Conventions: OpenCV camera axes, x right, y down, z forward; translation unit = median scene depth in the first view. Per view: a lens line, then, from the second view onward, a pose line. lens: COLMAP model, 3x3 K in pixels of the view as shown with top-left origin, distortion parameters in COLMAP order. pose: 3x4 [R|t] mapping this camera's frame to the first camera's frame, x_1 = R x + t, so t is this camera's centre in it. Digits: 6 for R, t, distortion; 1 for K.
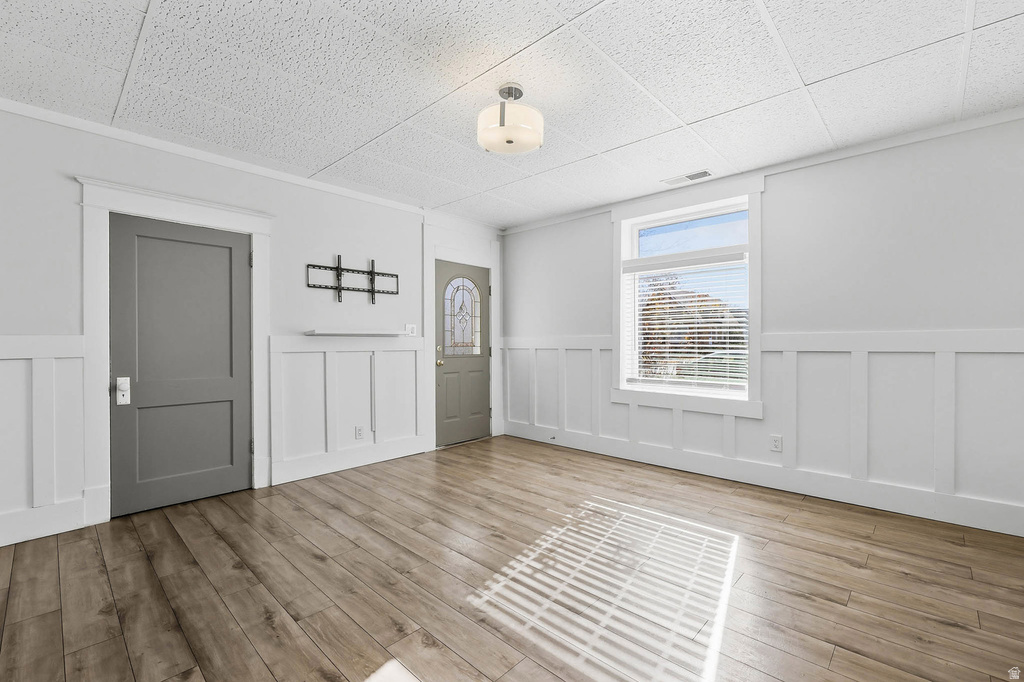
lens RADIAL K [[437.0, 0, 508.9], [0, 437.0, 347.9], [0, 0, 1]] dist [-0.011442, -0.000149]
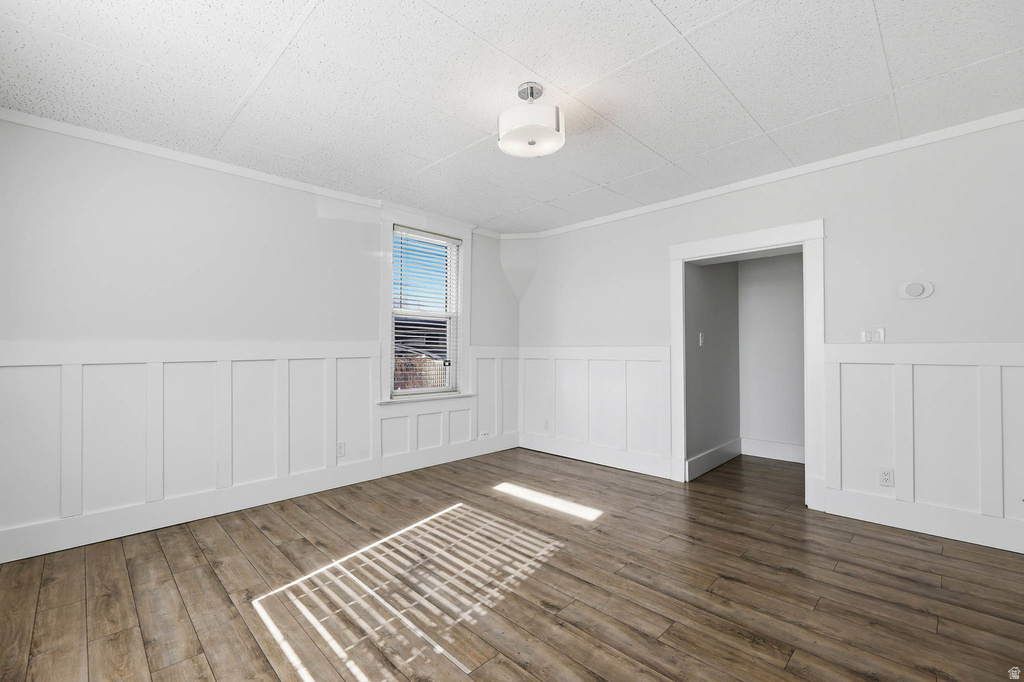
lens RADIAL K [[437.0, 0, 508.9], [0, 437.0, 347.9], [0, 0, 1]] dist [-0.011442, -0.000149]
pose [[-0.999410, 0.008686, 0.033218, 0.021872], [0.009043, 0.999903, 0.010628, -0.047371], [-0.033122, 0.010923, -0.999392, 1.971257]]
